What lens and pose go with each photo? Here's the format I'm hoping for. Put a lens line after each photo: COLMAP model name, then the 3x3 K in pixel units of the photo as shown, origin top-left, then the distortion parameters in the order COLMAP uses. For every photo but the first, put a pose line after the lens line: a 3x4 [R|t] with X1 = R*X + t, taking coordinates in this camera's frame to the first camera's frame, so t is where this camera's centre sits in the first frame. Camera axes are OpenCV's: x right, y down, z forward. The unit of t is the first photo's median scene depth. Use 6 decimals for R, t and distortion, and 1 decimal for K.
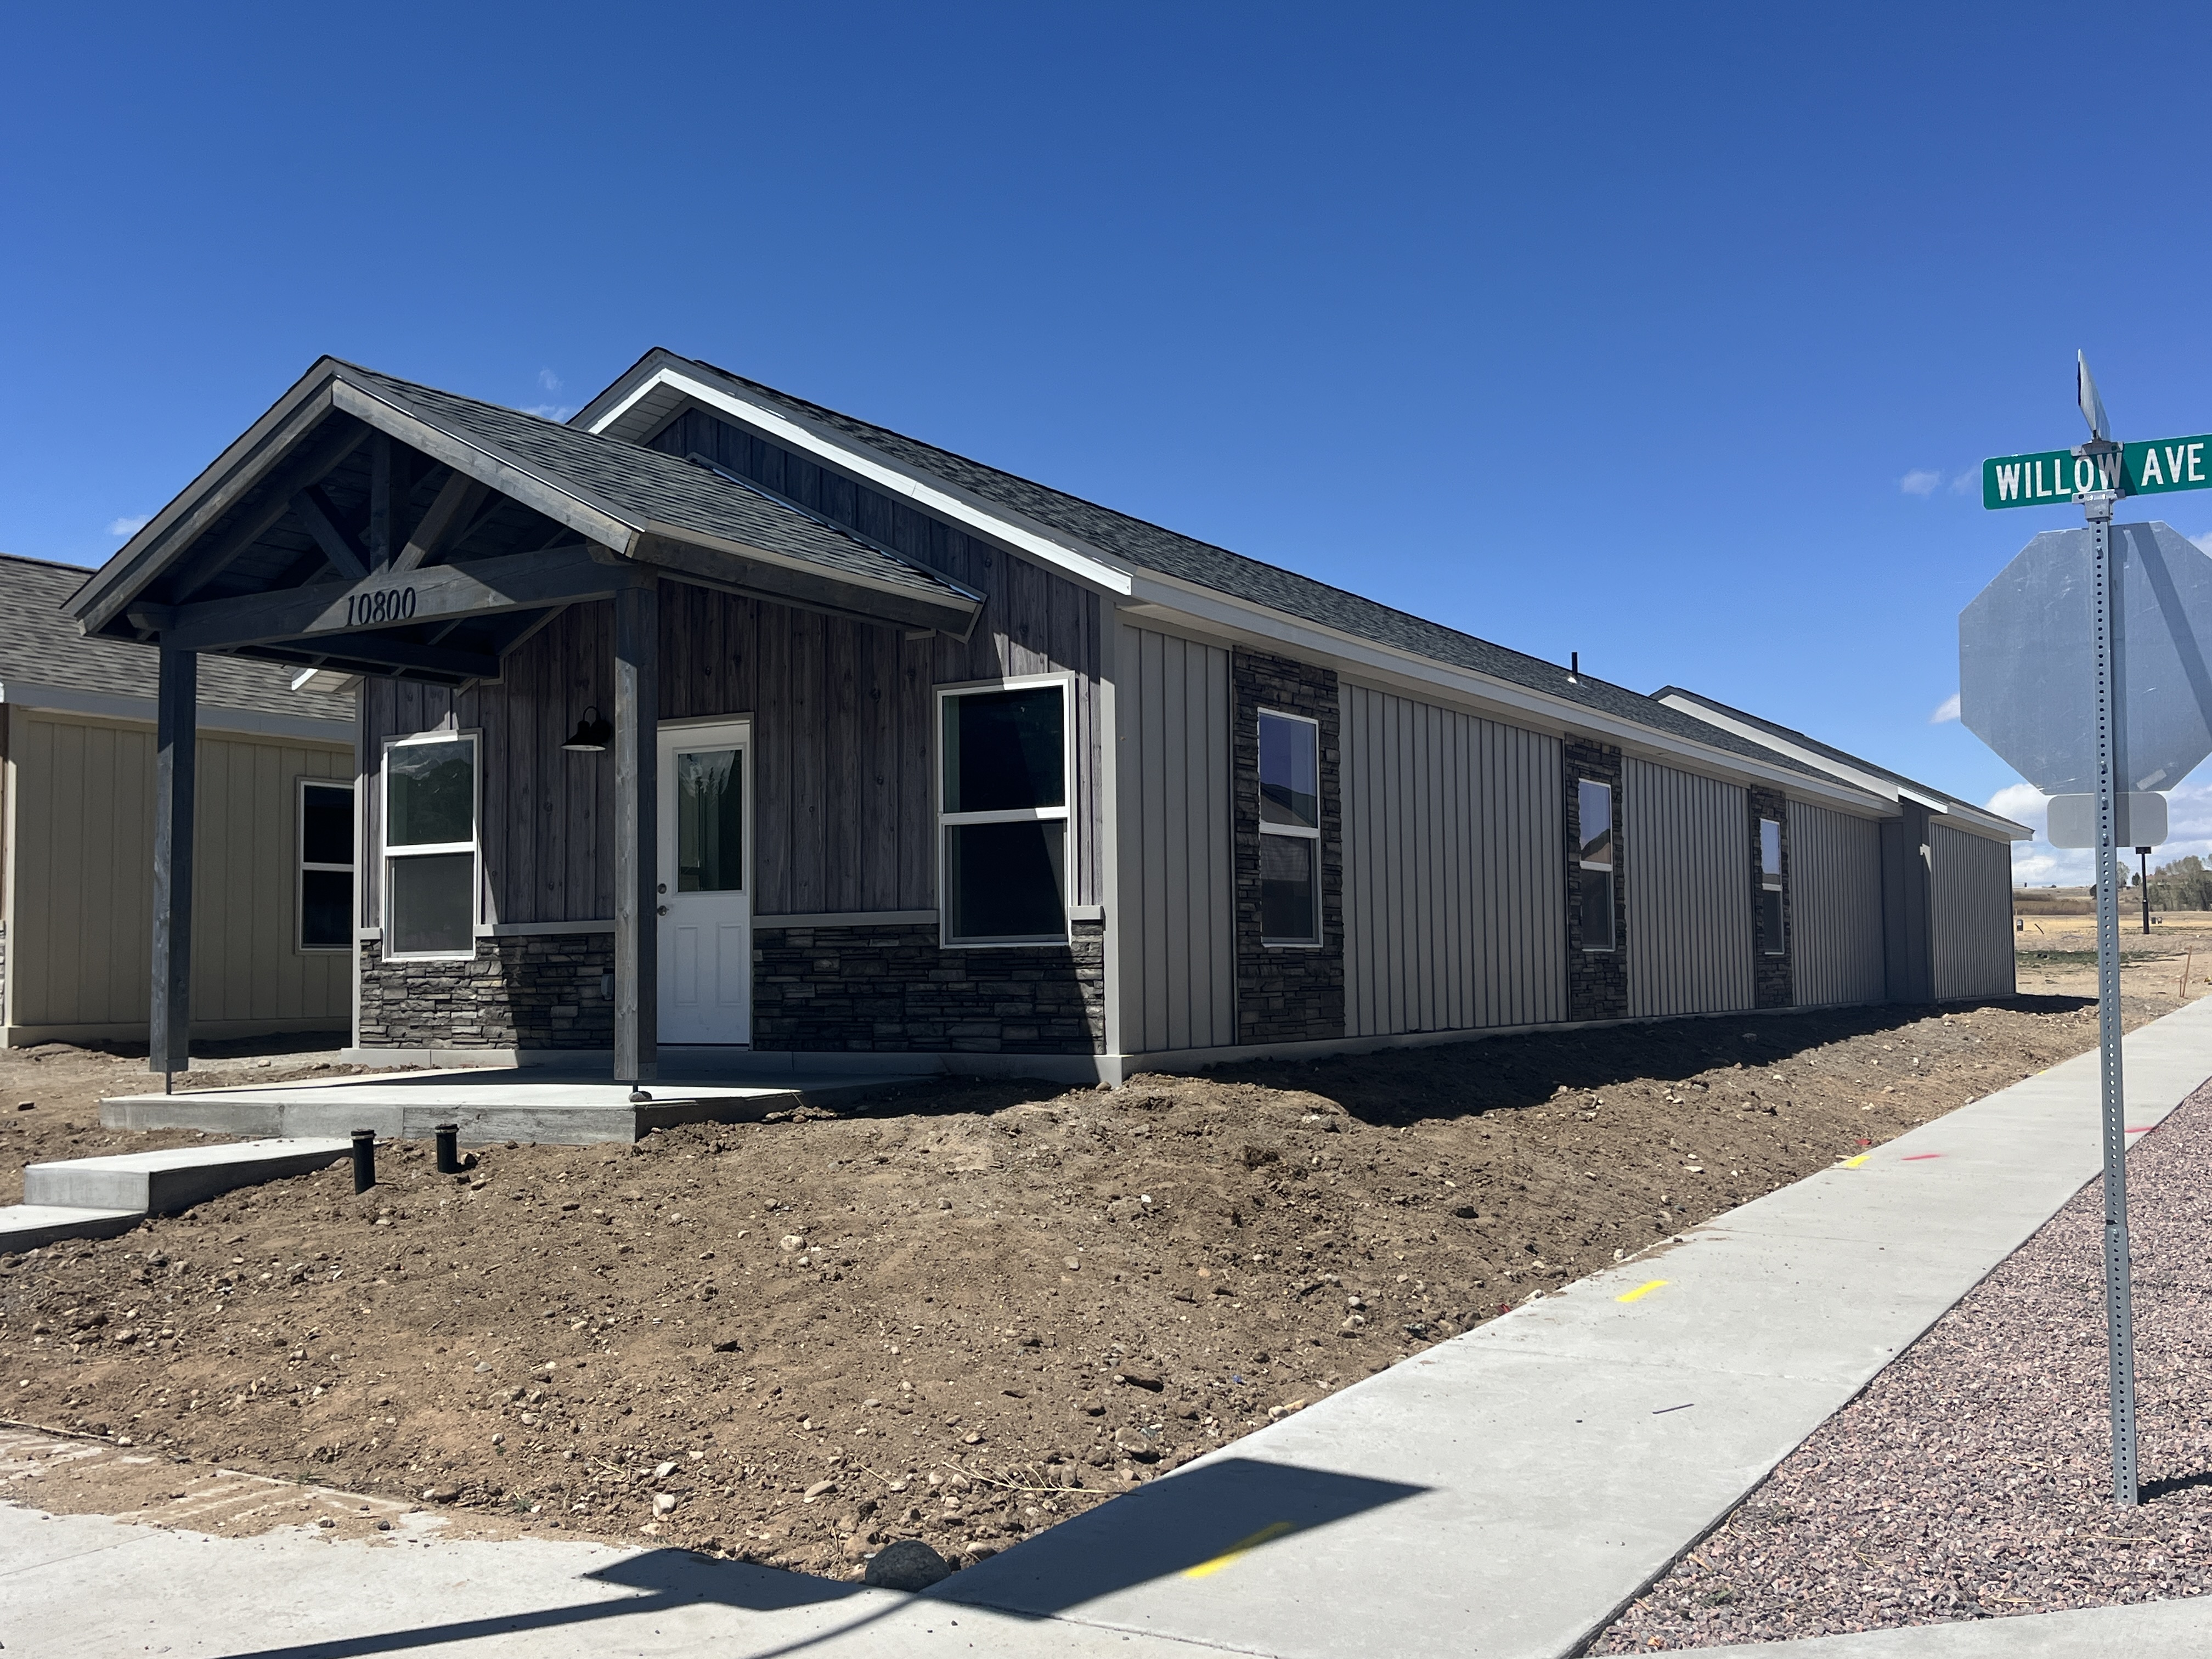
lens RADIAL K [[2136.4, 0, 1106.0], [0, 2136.4, 829.5], [0, 0, 1]] dist [-0.004364, -0.001009]
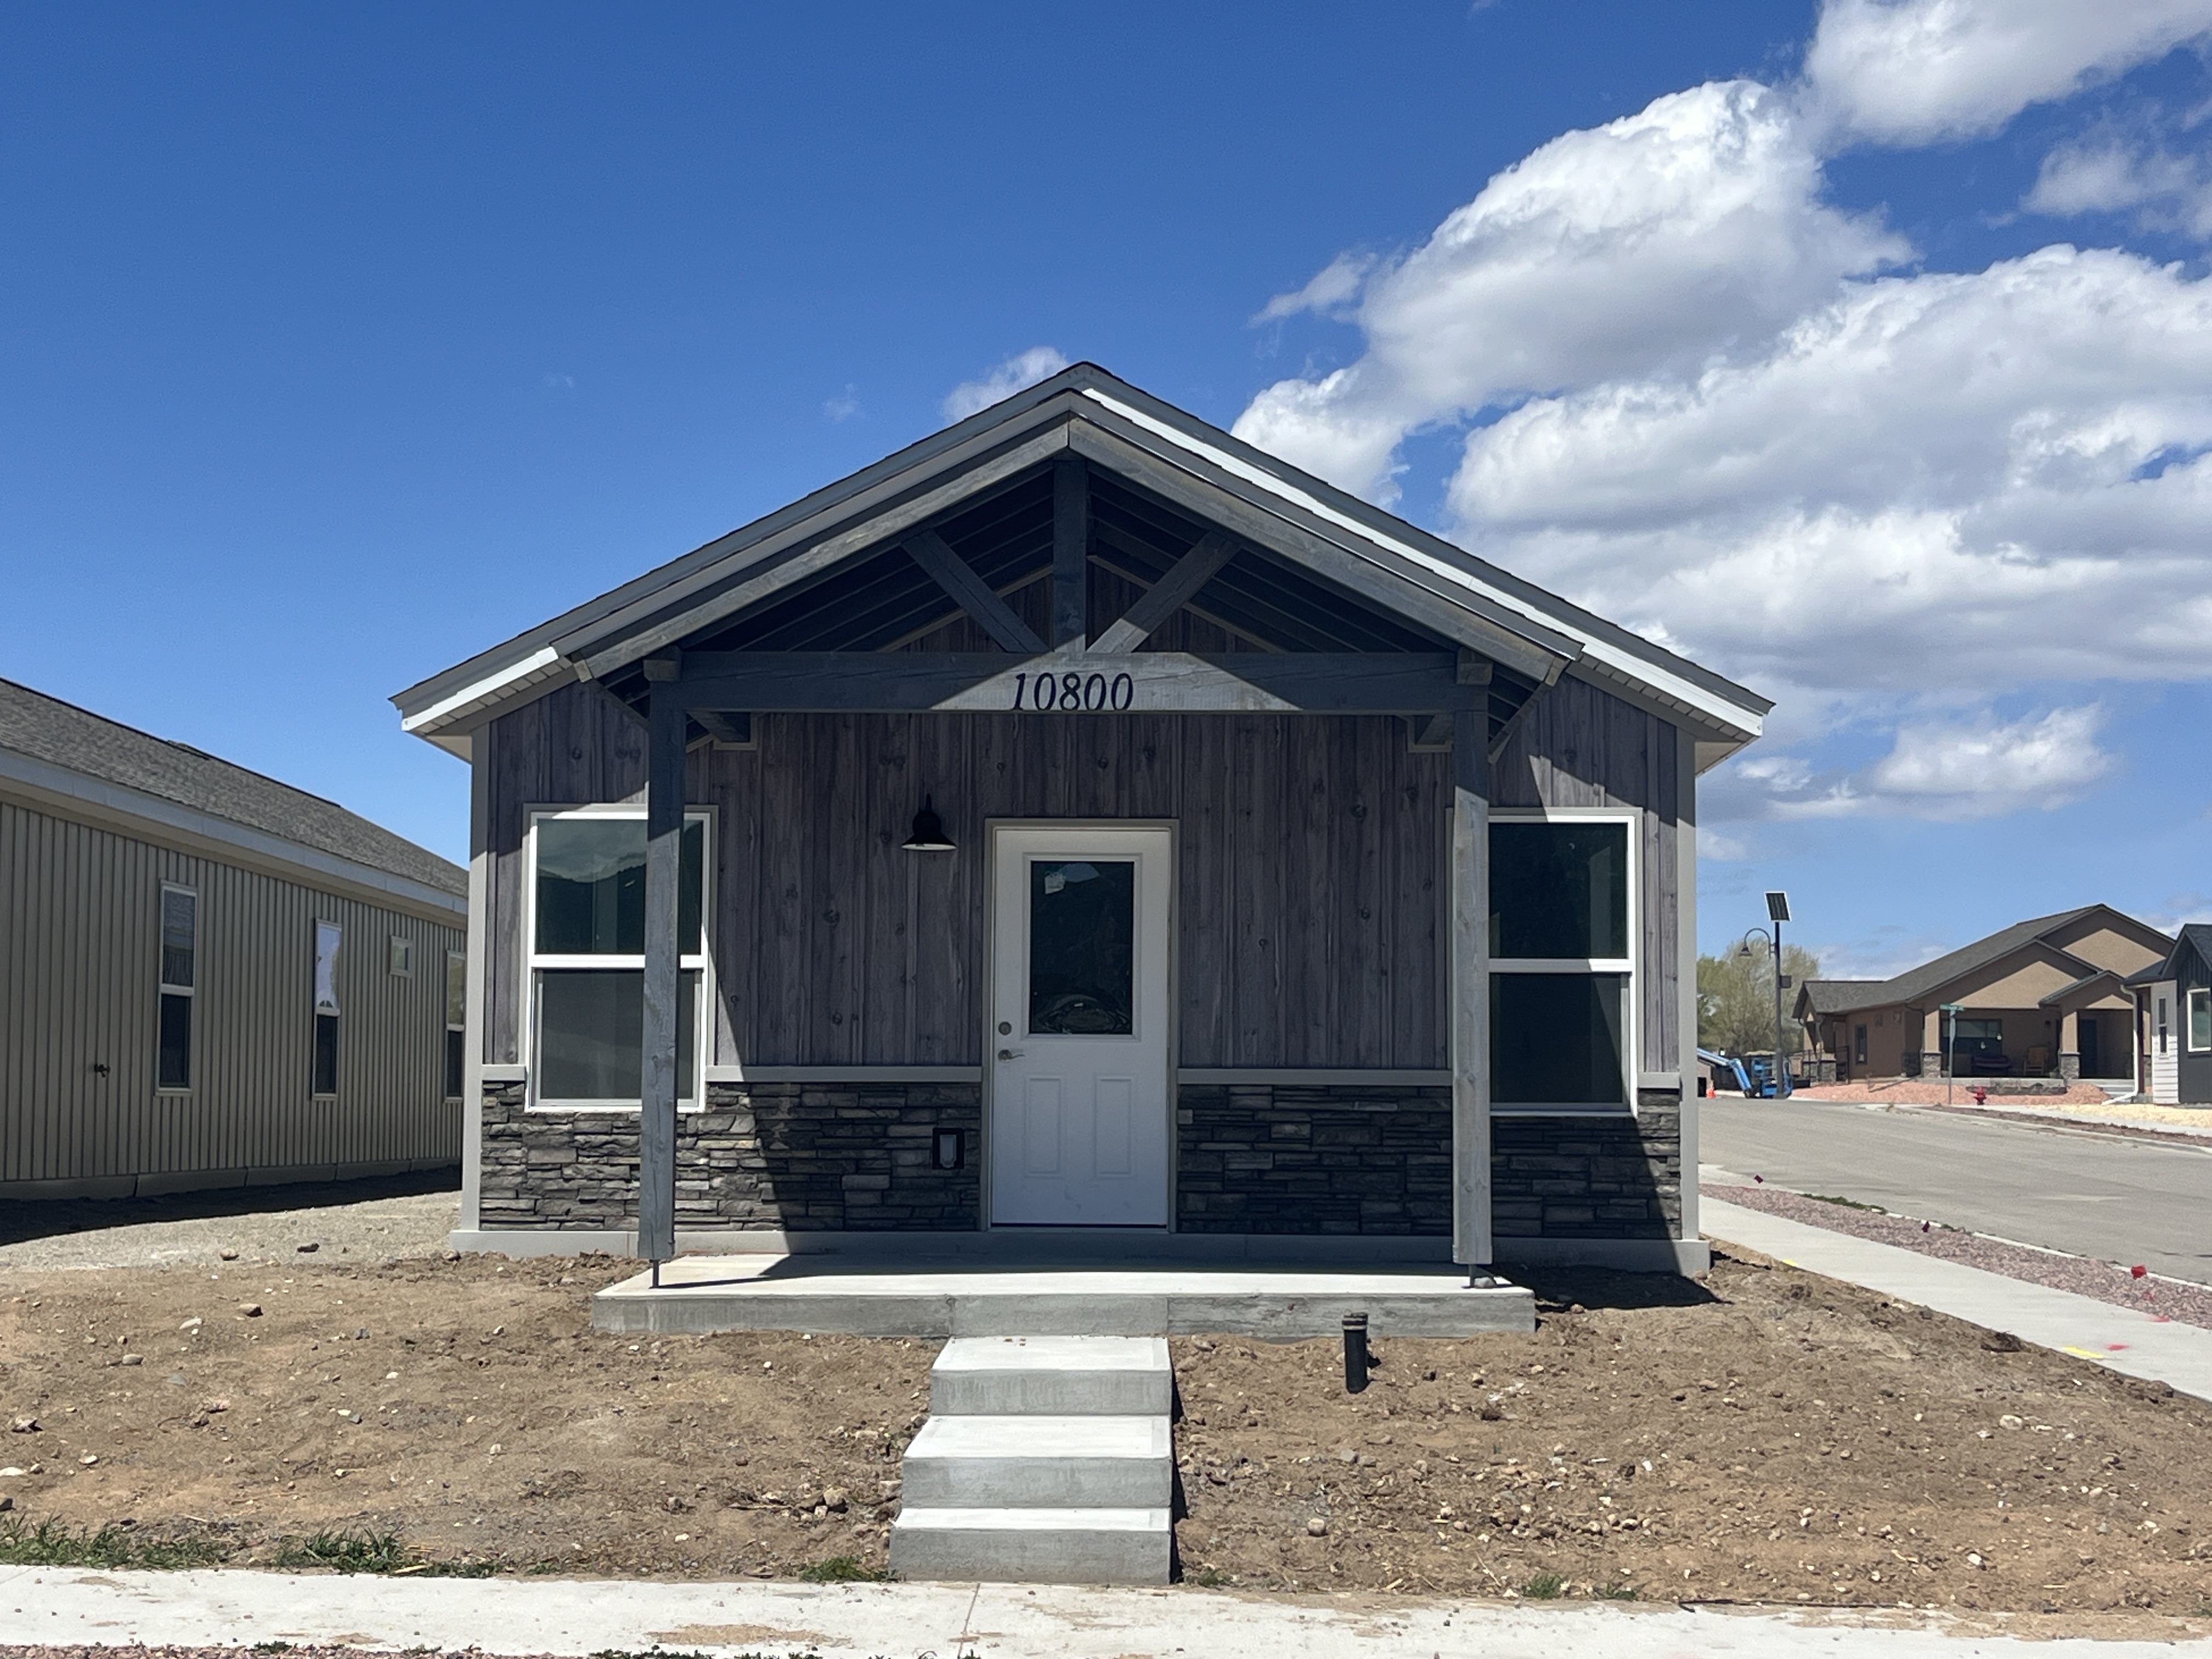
lens RADIAL K [[3414.5, 0, 1106.0], [0, 3414.5, 829.5], [0, 0, 1]] dist [0.121179, 0.005239]
pose [[0.888954, 0.058032, 0.454305, -0.810837], [-0.049236, 0.998300, -0.031180, -0.009087], [-0.455342, 0.005349, 0.890300, -0.161285]]
